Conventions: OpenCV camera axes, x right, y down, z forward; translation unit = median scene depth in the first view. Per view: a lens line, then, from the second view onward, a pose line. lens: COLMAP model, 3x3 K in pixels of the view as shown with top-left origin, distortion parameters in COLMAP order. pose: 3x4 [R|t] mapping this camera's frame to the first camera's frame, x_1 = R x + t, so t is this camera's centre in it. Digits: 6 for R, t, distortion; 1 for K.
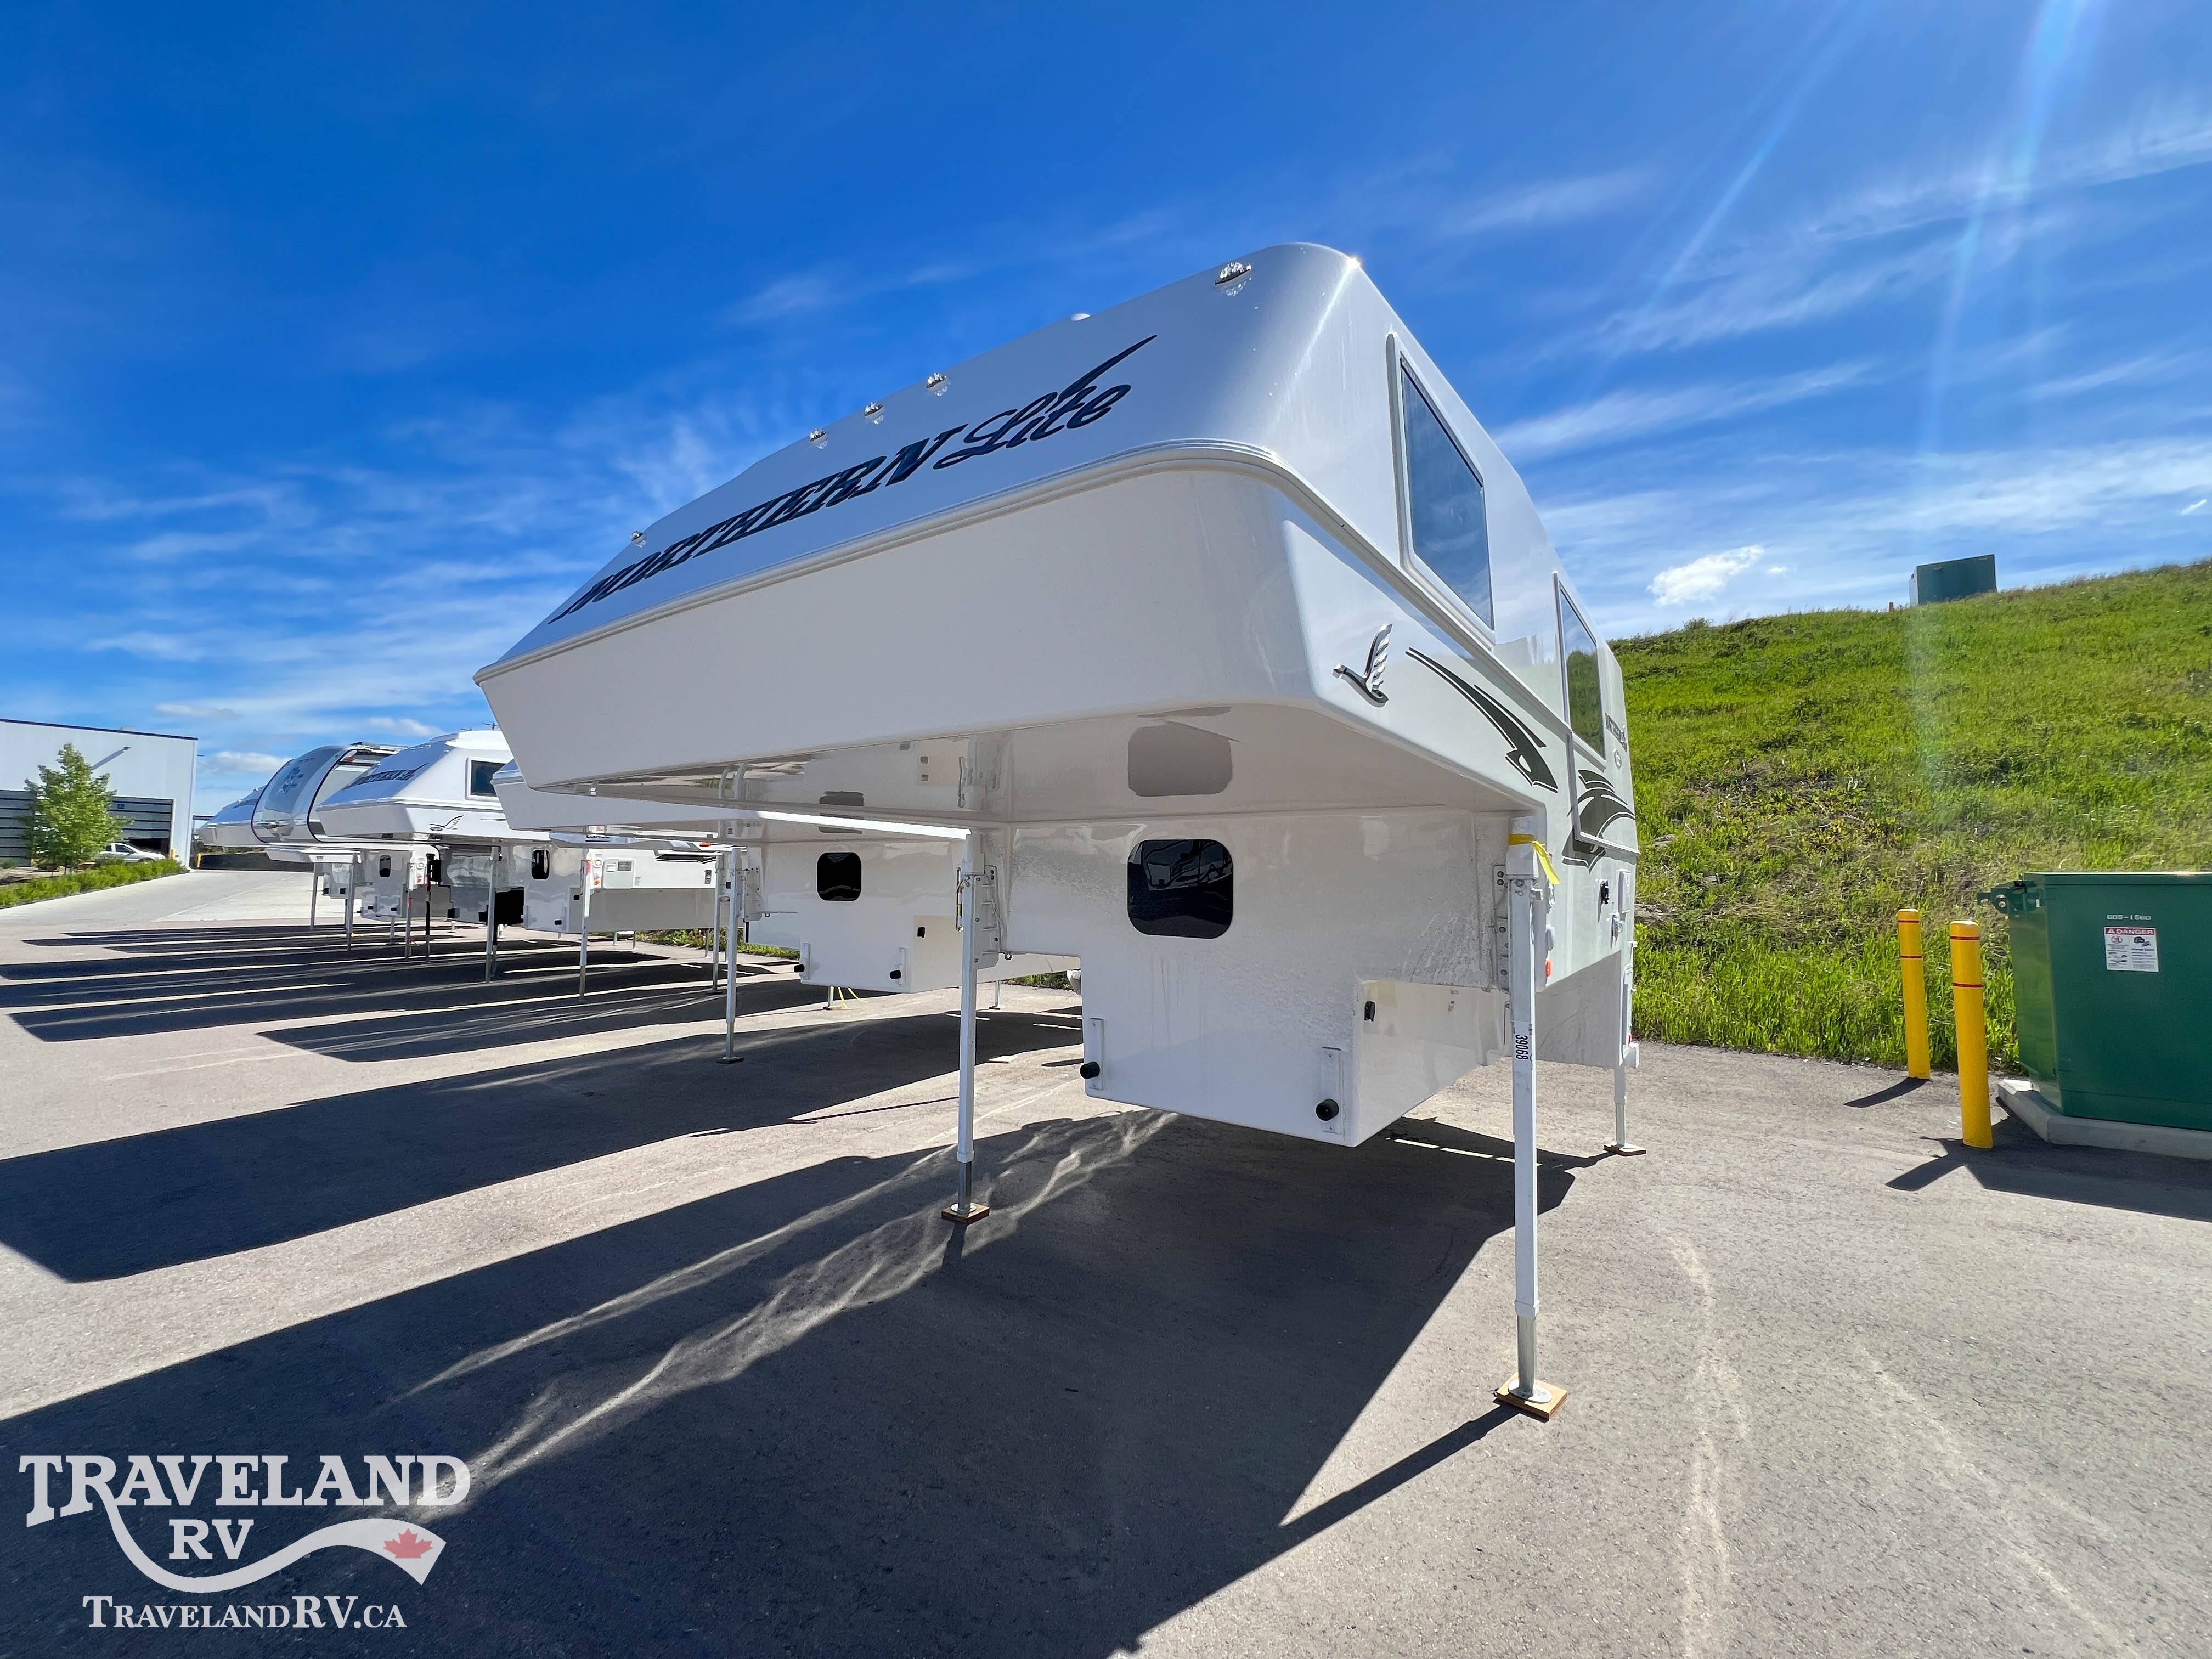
lens RADIAL K [[885.3, 0, 1107.4], [0, 885.3, 820.3], [0, 0, 1]] dist [-0.000129, 0.000304]
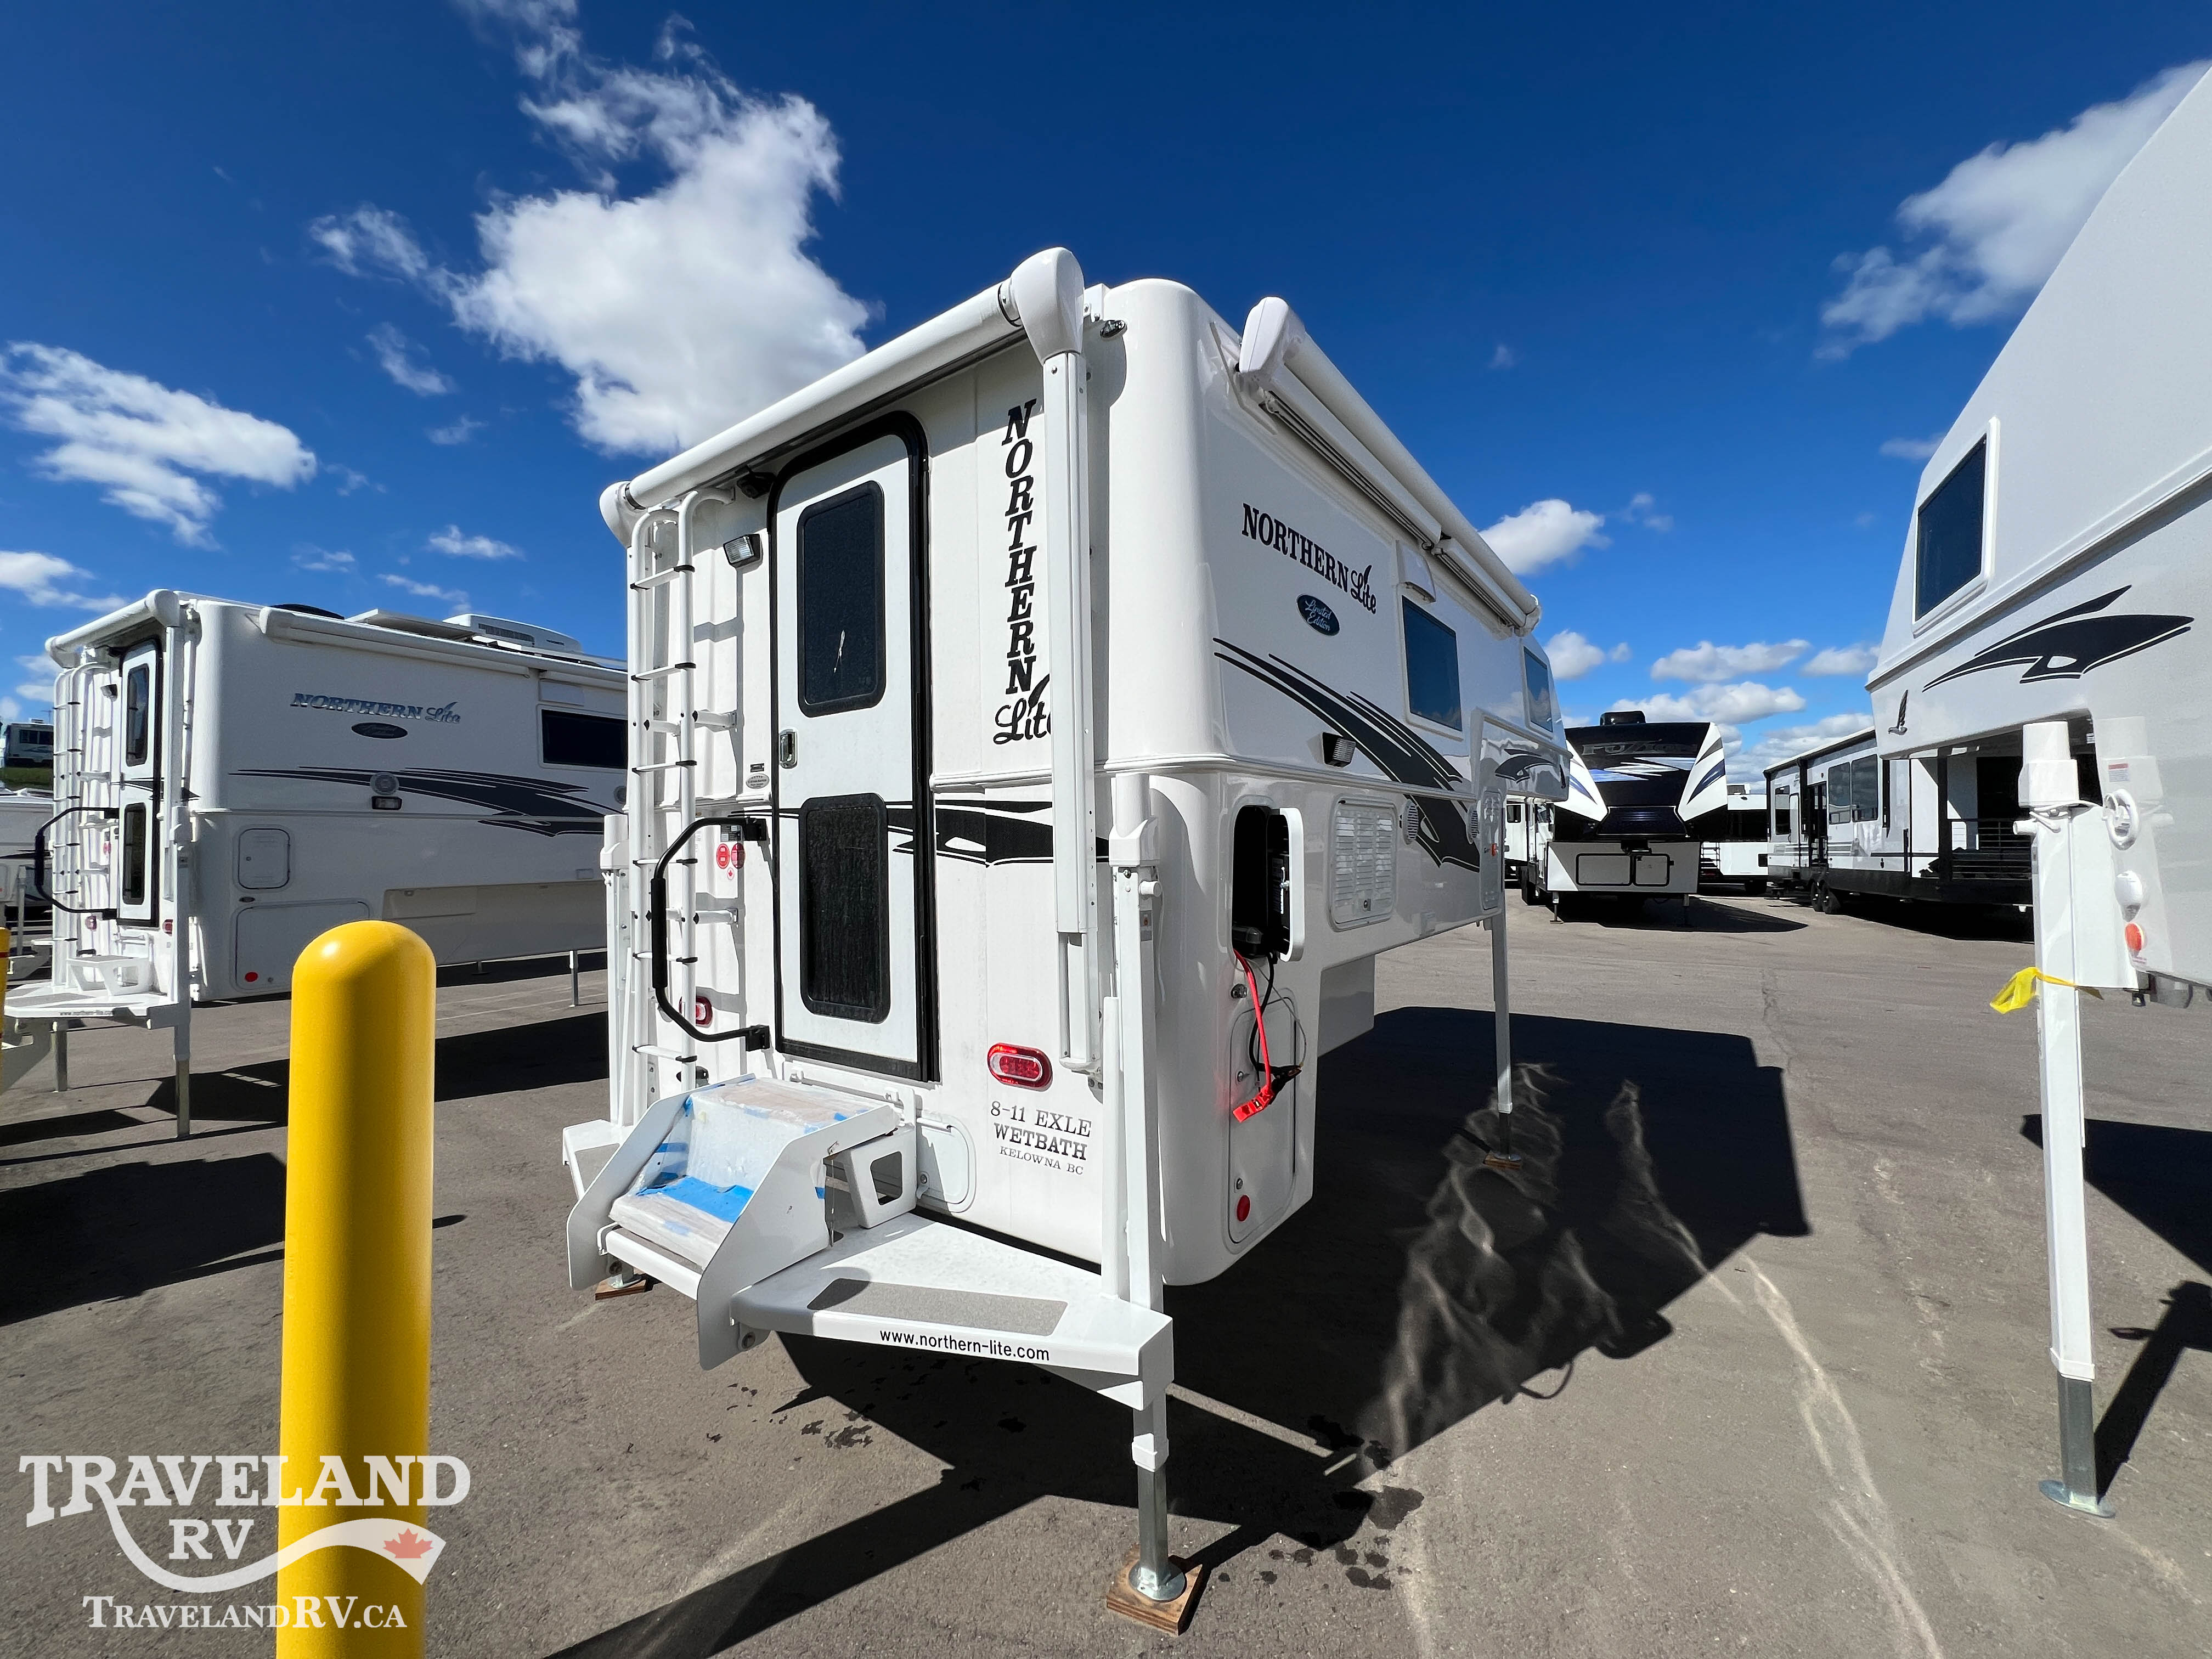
lens RADIAL K [[885.3, 0, 1082.1], [0, 885.3, 831.2], [0, 0, 1]] dist [-0.000129, 0.000304]
pose [[-0.999510, 0.009019, 0.029980, 0.266060], [0.006436, 0.996344, -0.085184, 0.121467], [-0.030639, -0.084949, -0.995914, 1.820041]]
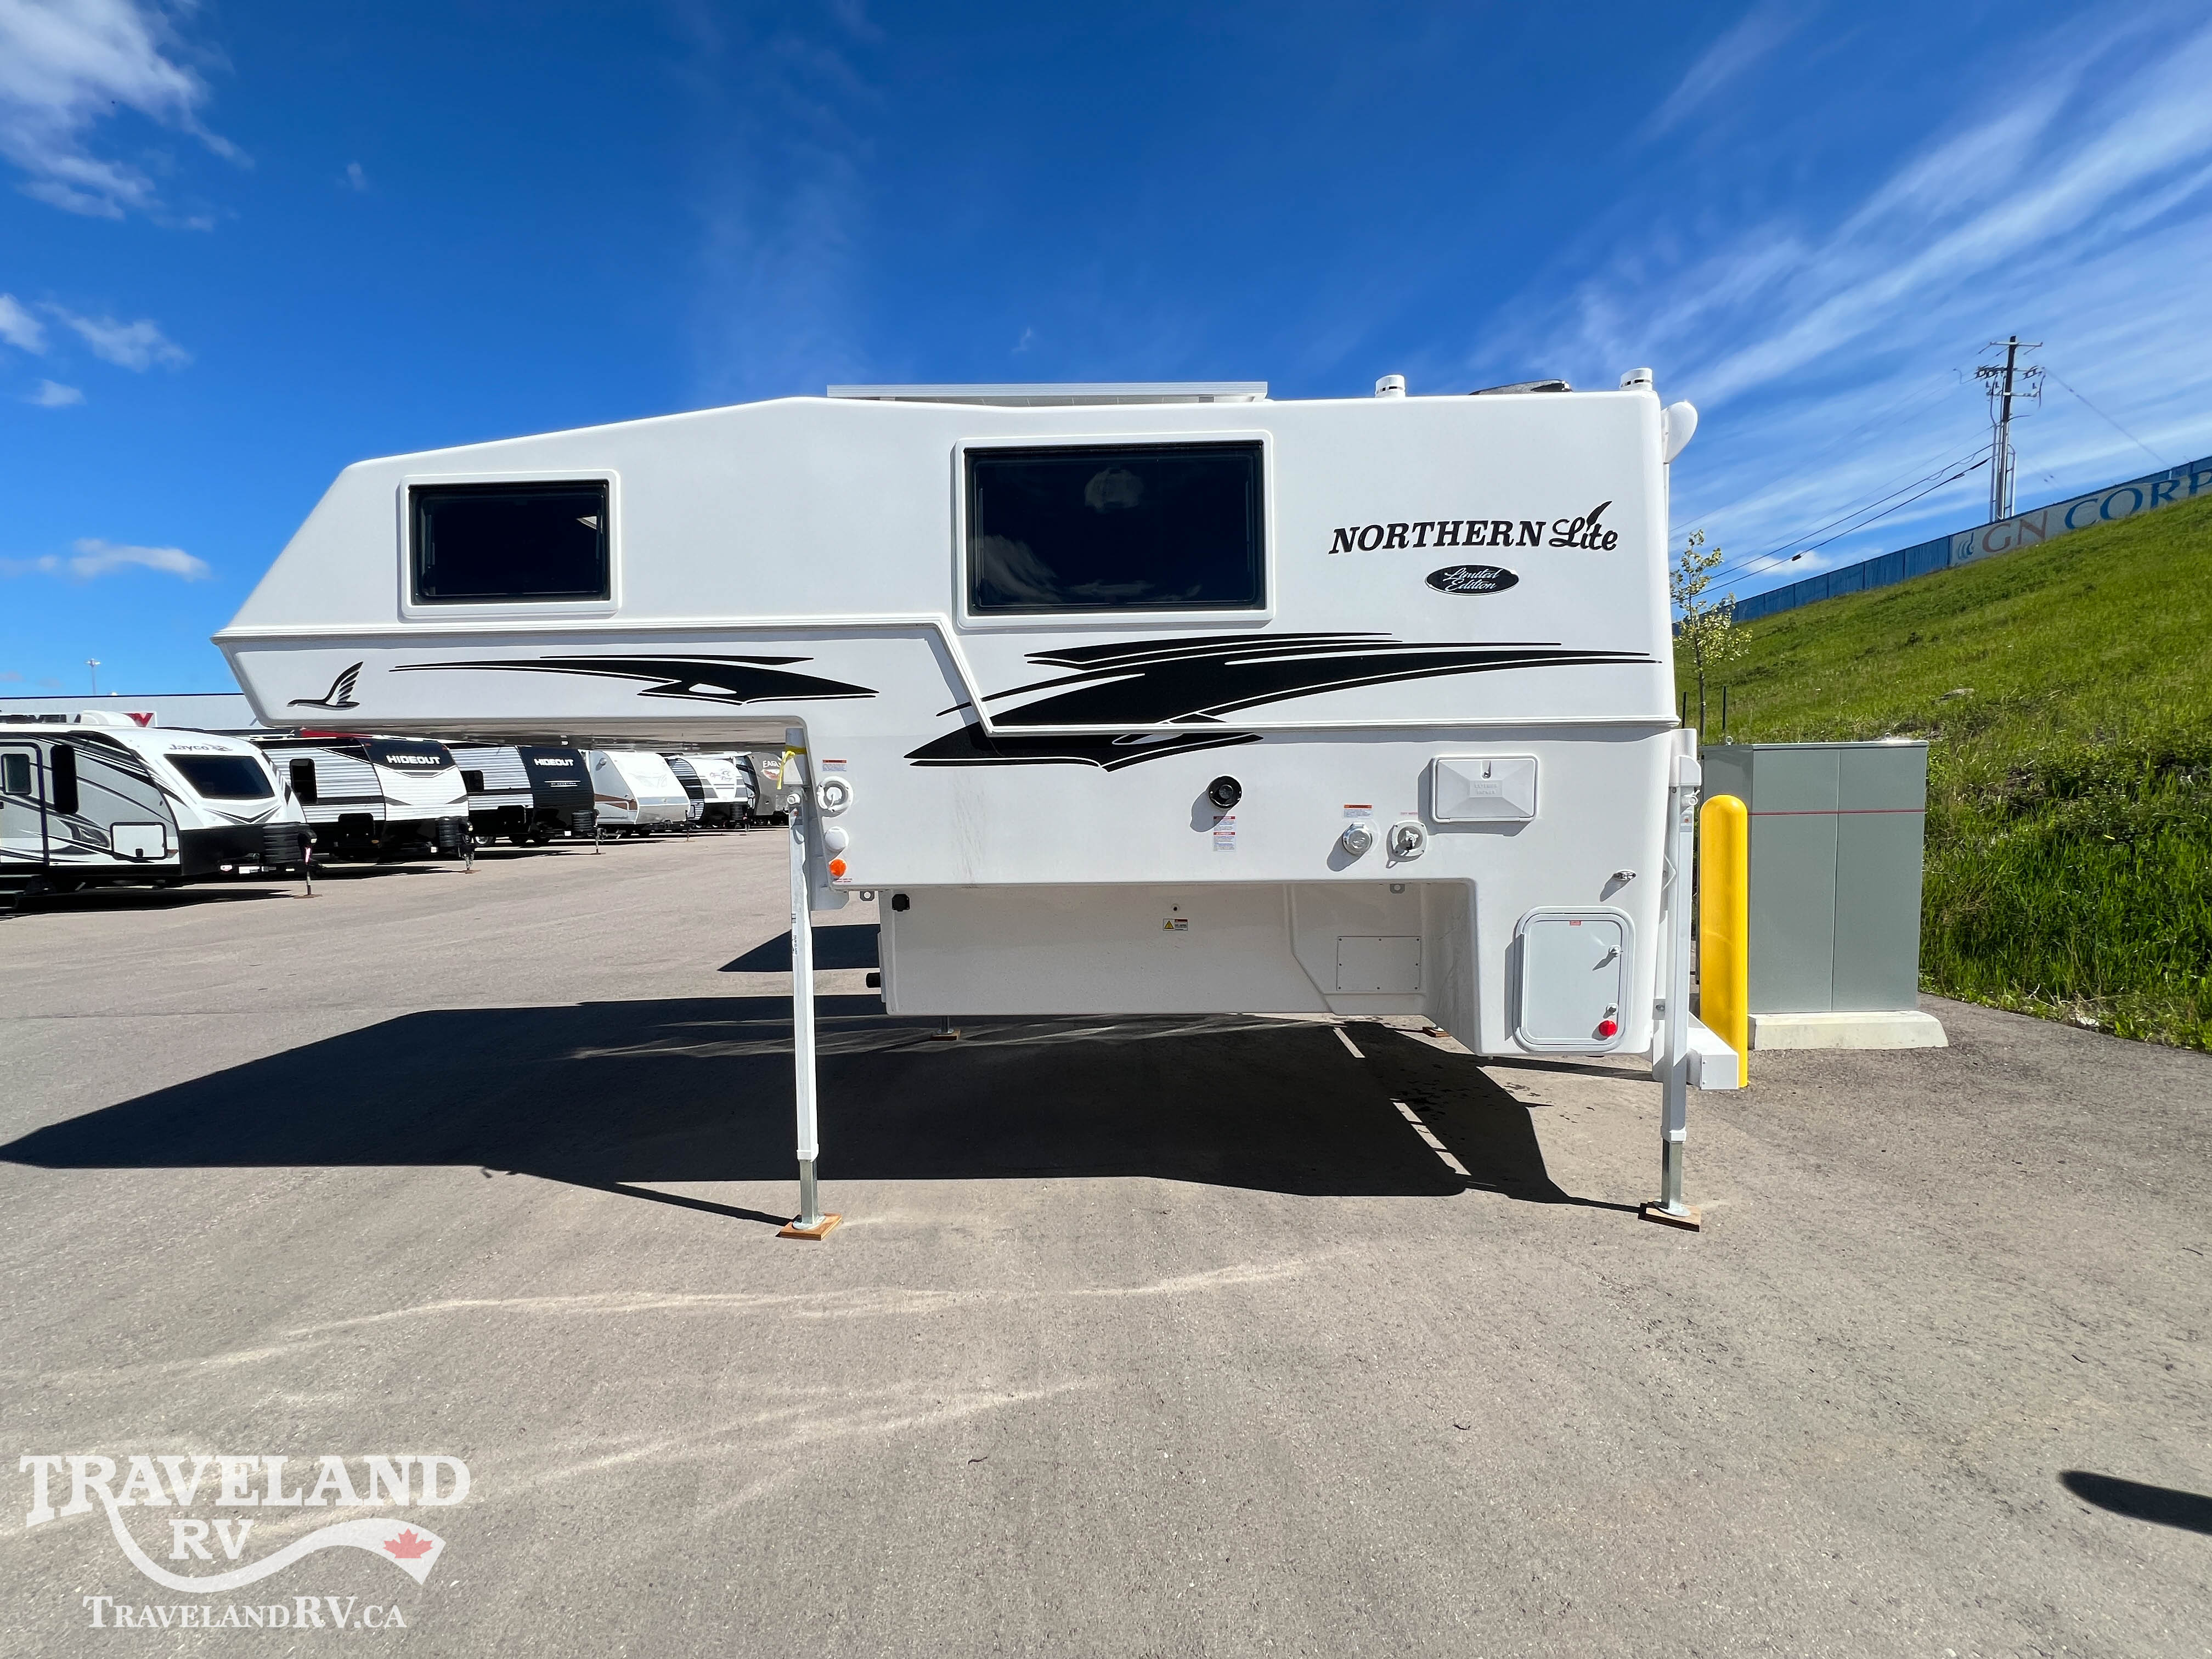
lens RADIAL K [[885.3, 0, 1107.5], [0, 885.3, 827.9], [0, 0, 1]] dist [-0.000129, 0.000304]
pose [[0.567918, 0.020008, -0.822842, 0.951994], [0.076226, 0.994130, 0.076783, 0.036701], [0.819548, -0.106328, 0.563059, 0.410991]]
